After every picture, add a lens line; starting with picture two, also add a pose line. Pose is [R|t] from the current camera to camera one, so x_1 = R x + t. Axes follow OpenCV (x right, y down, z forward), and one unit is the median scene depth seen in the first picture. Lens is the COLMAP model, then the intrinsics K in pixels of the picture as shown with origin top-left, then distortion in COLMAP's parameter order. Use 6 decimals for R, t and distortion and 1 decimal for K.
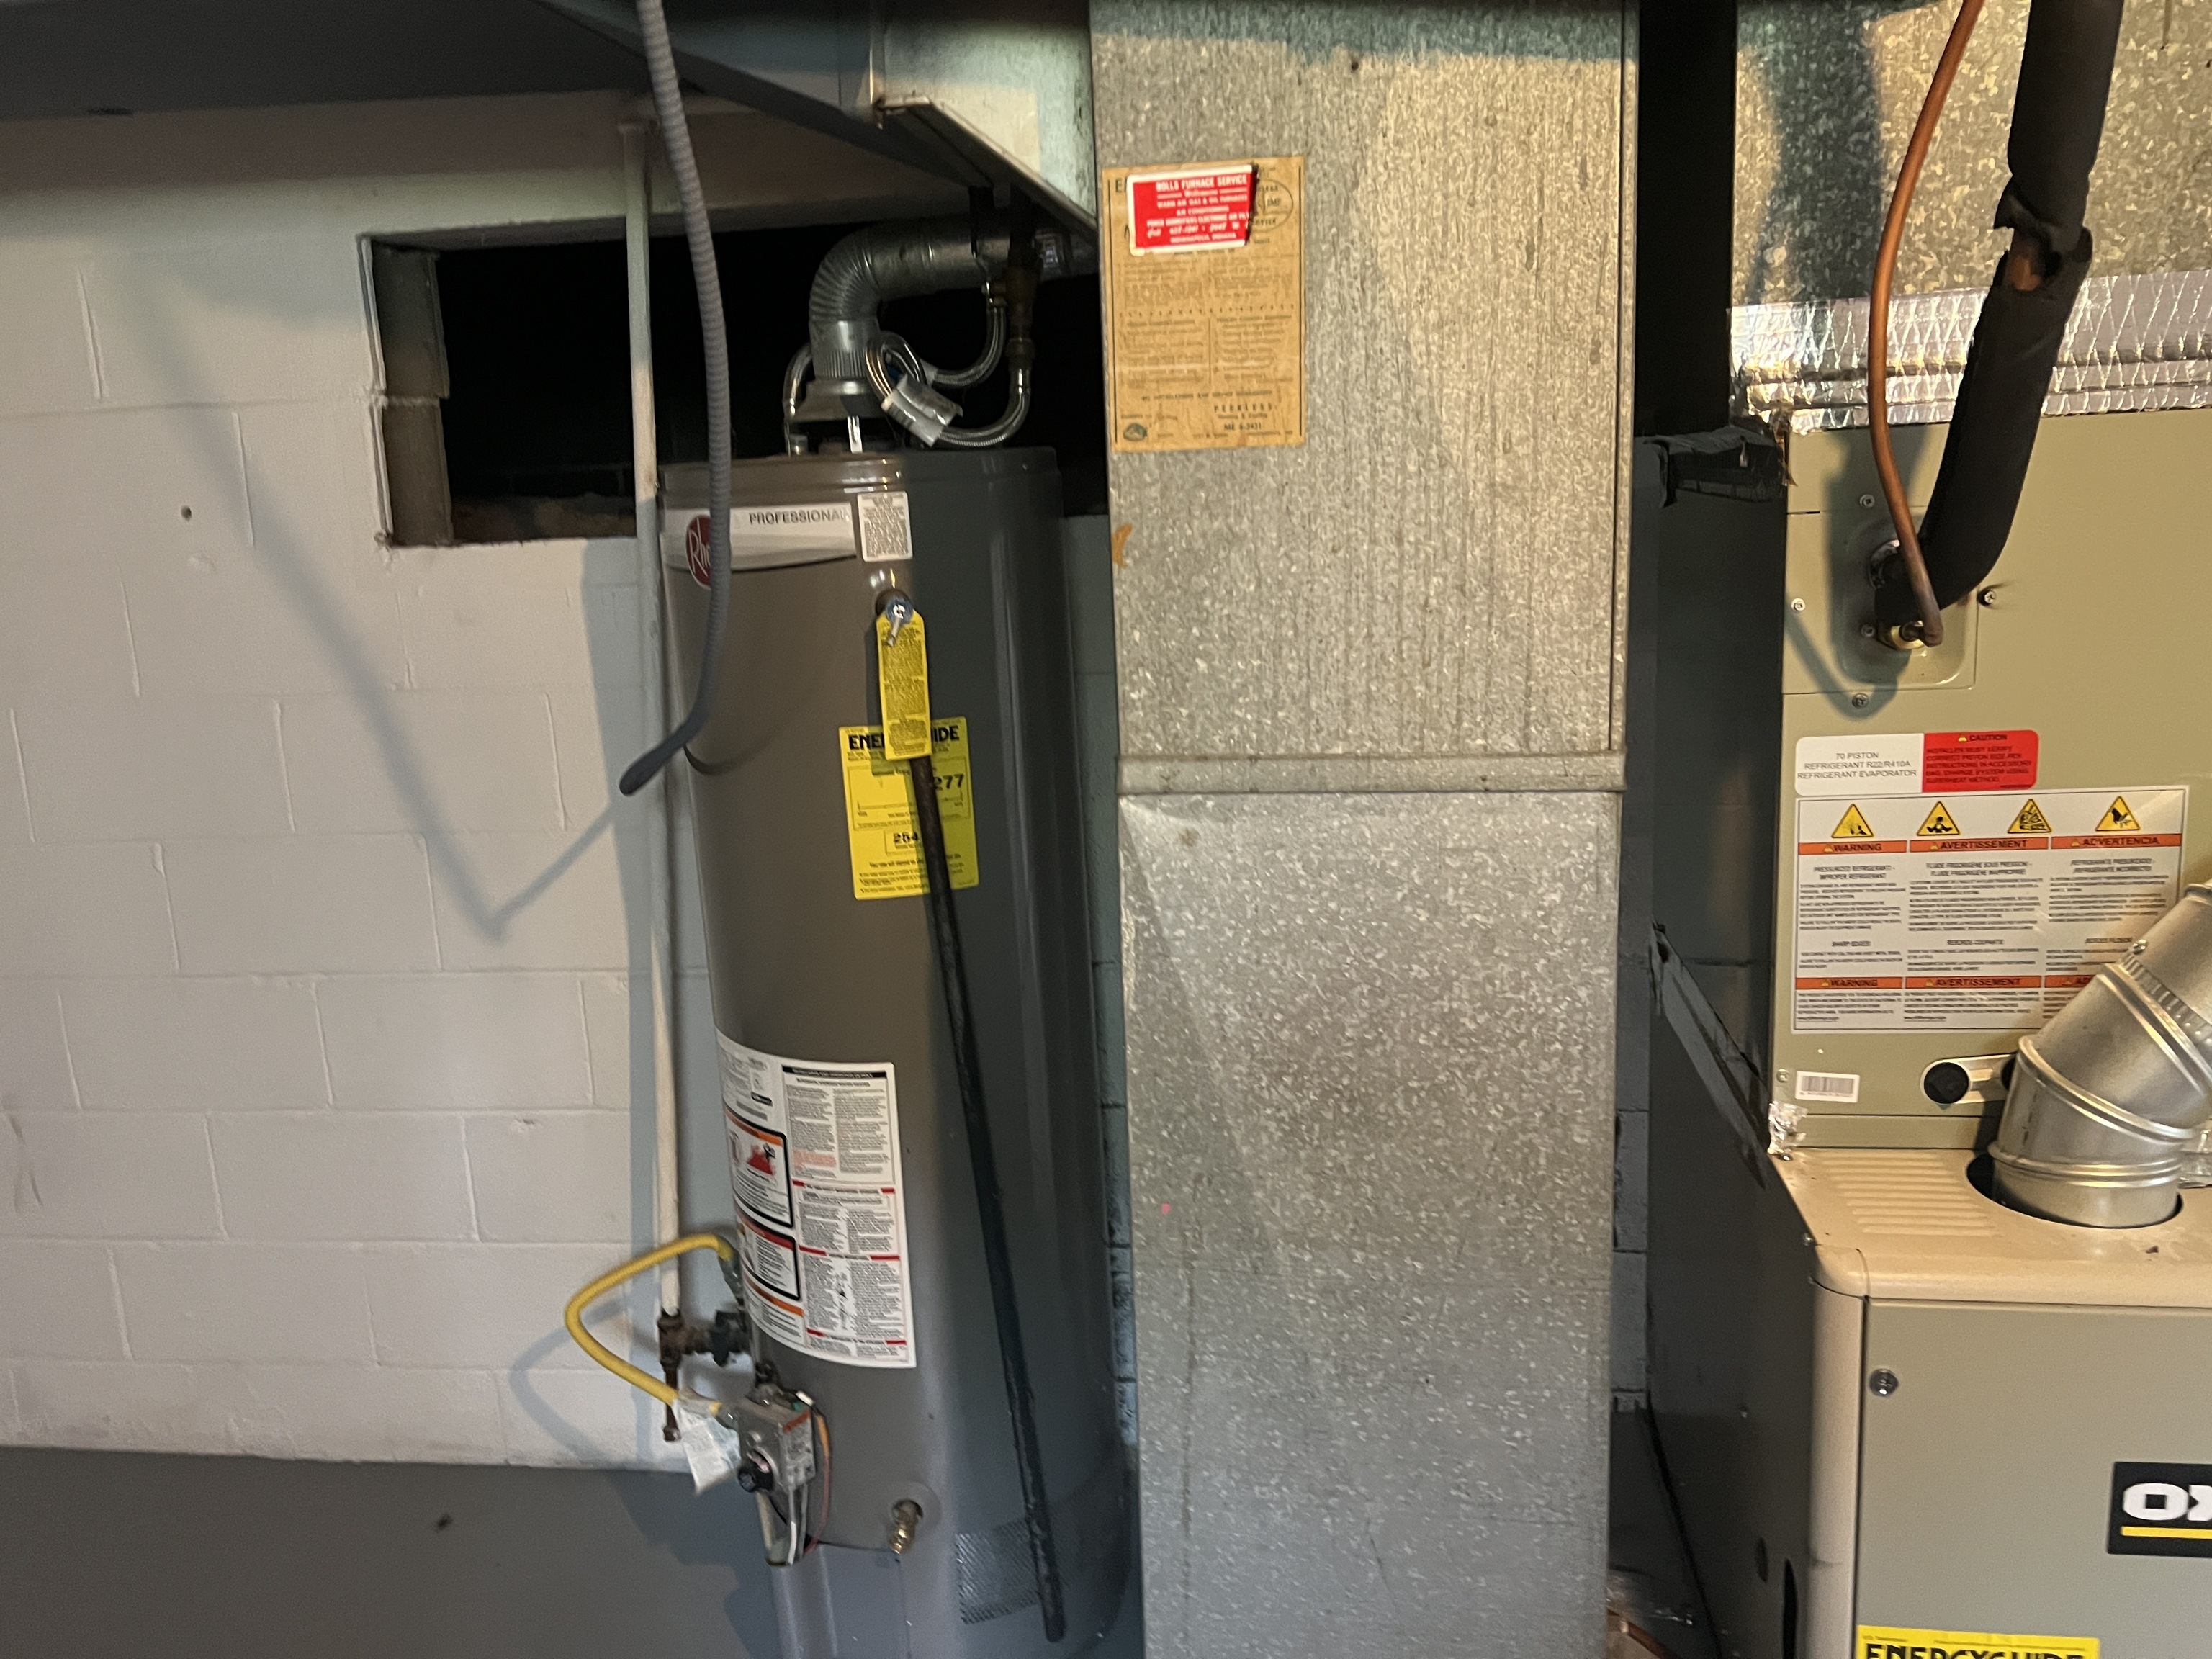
lens RADIAL K [[1646.4, 0, 1096.4], [0, 1646.4, 820.4], [0, 0, 1]] dist [0.027949, -0.029888]
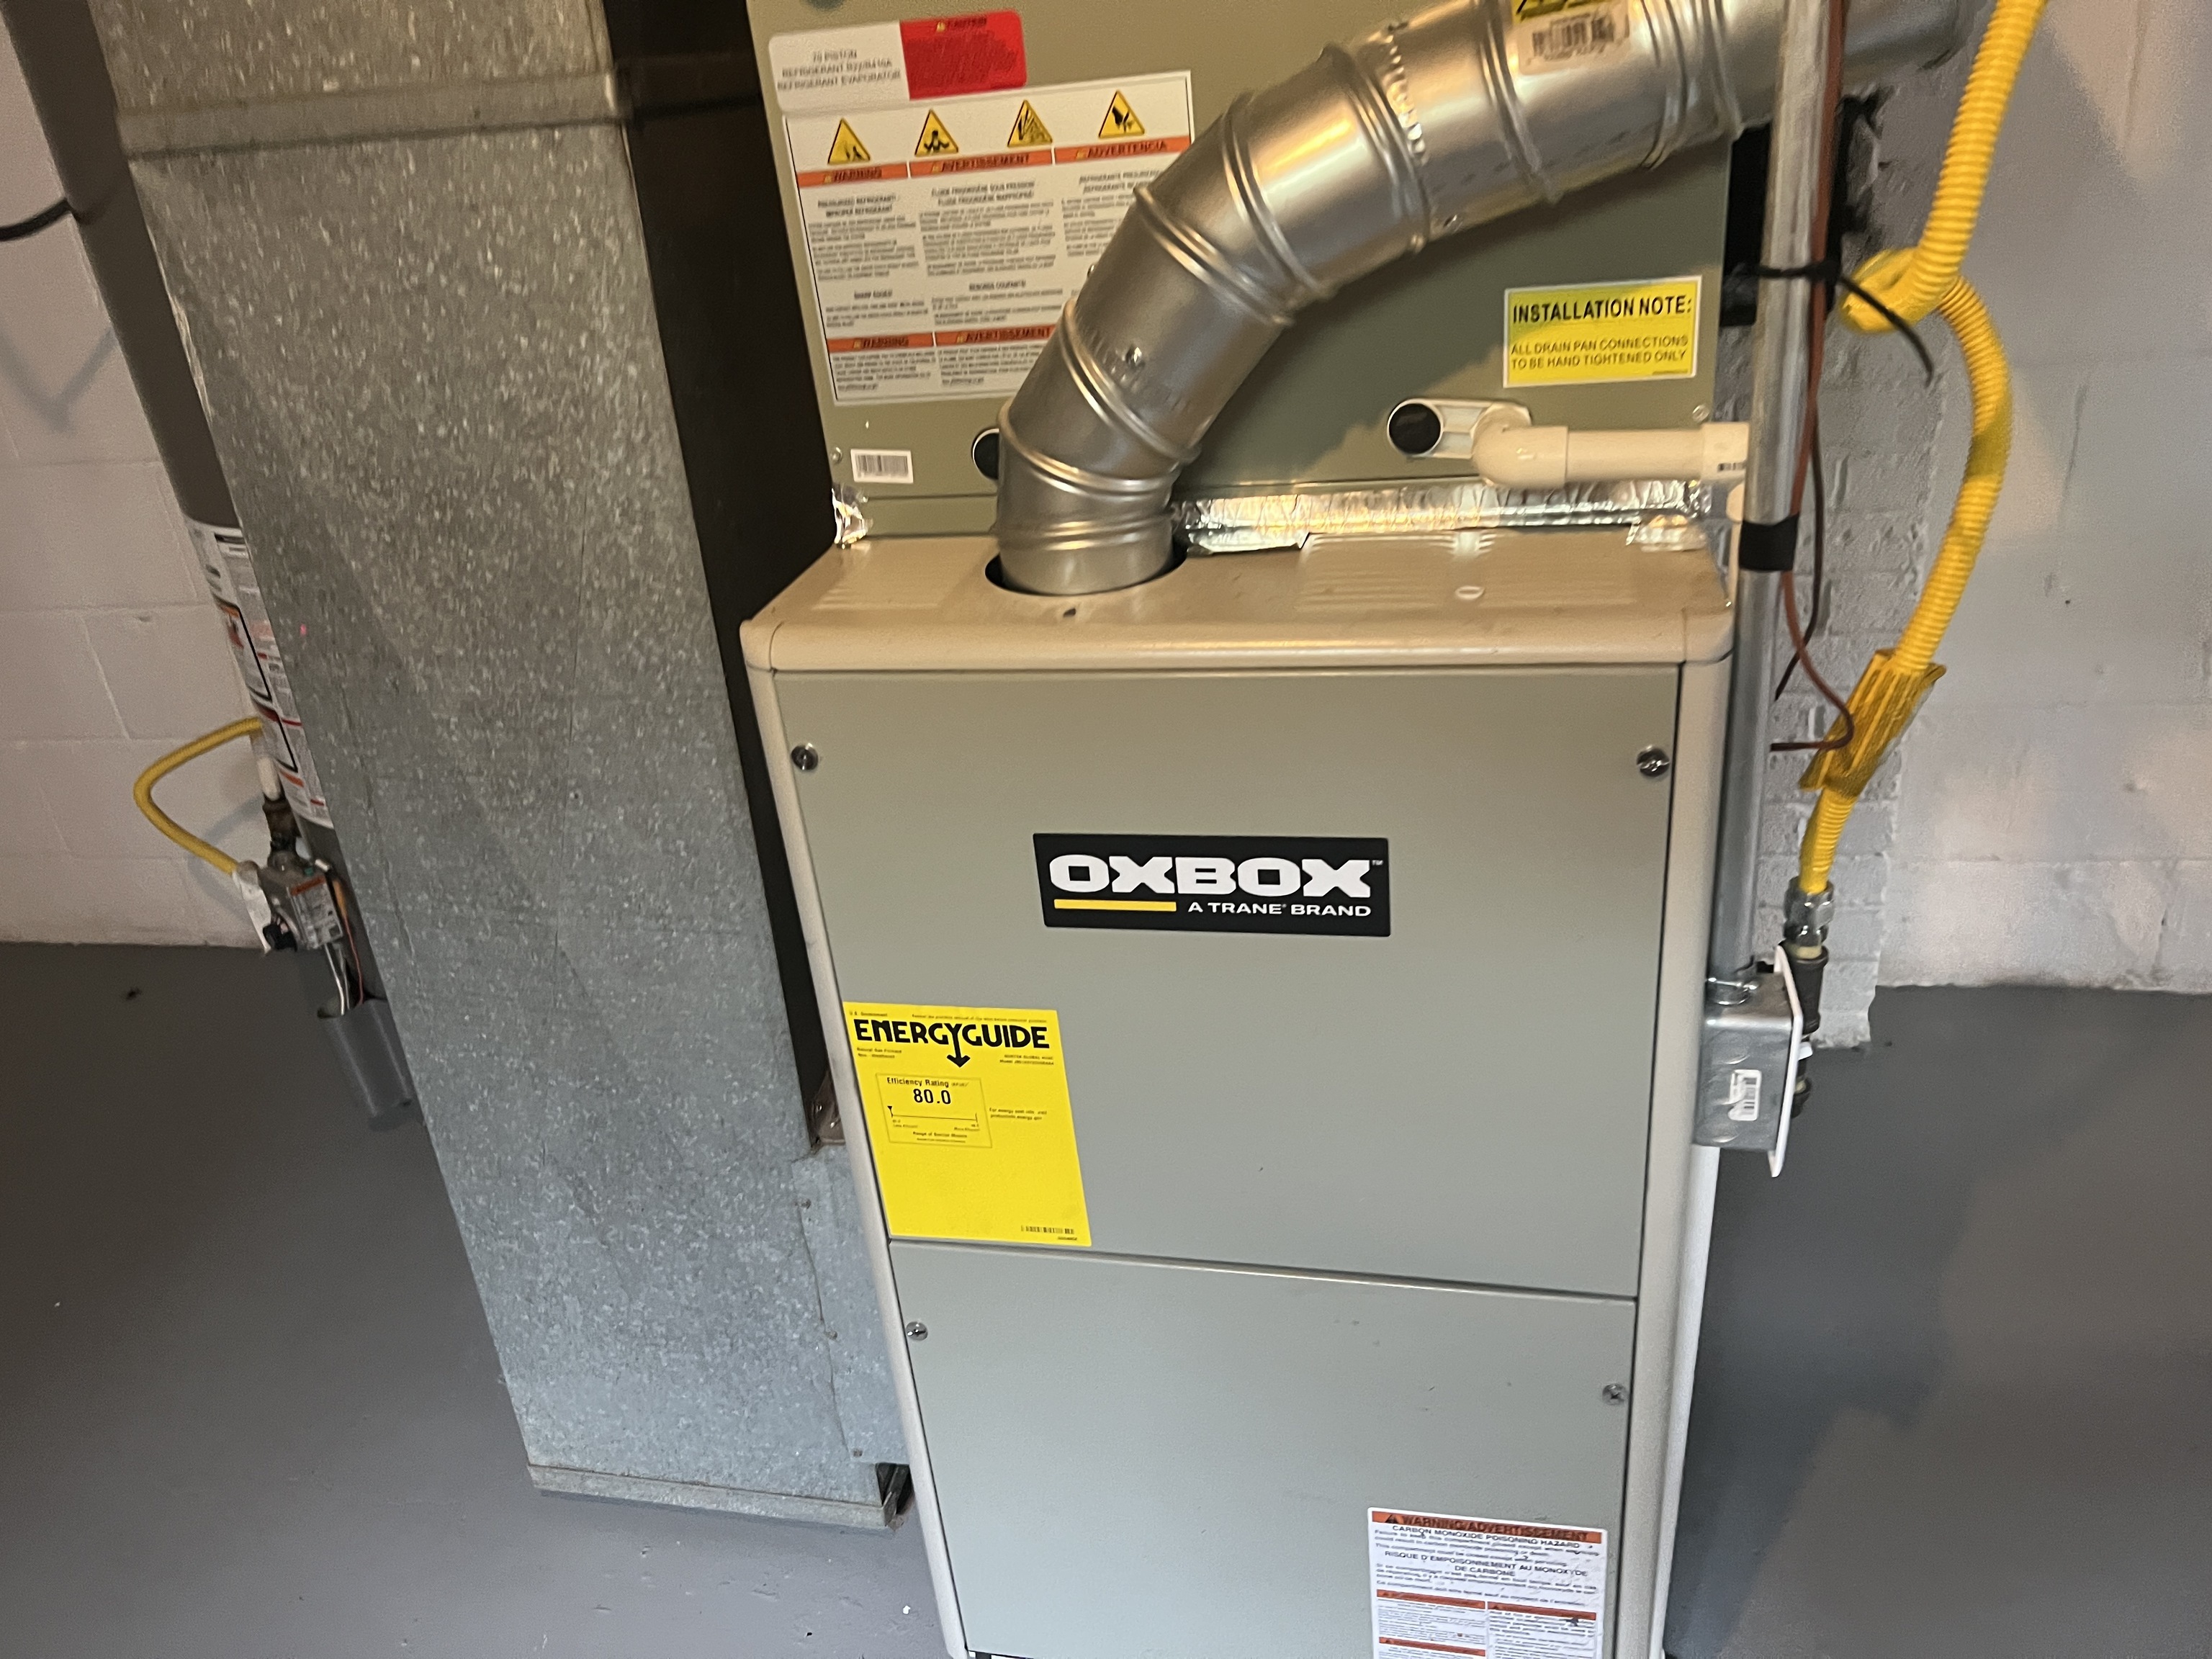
lens RADIAL K [[1646.4, 0, 1106.2], [0, 1646.4, 844.8], [0, 0, 1]] dist [0.027949, -0.029888]
pose [[0.997909, -0.014540, -0.062978, 0.601489], [0.031497, 0.960243, 0.277384, 0.110130], [0.056441, -0.278787, 0.958693, 0.075504]]
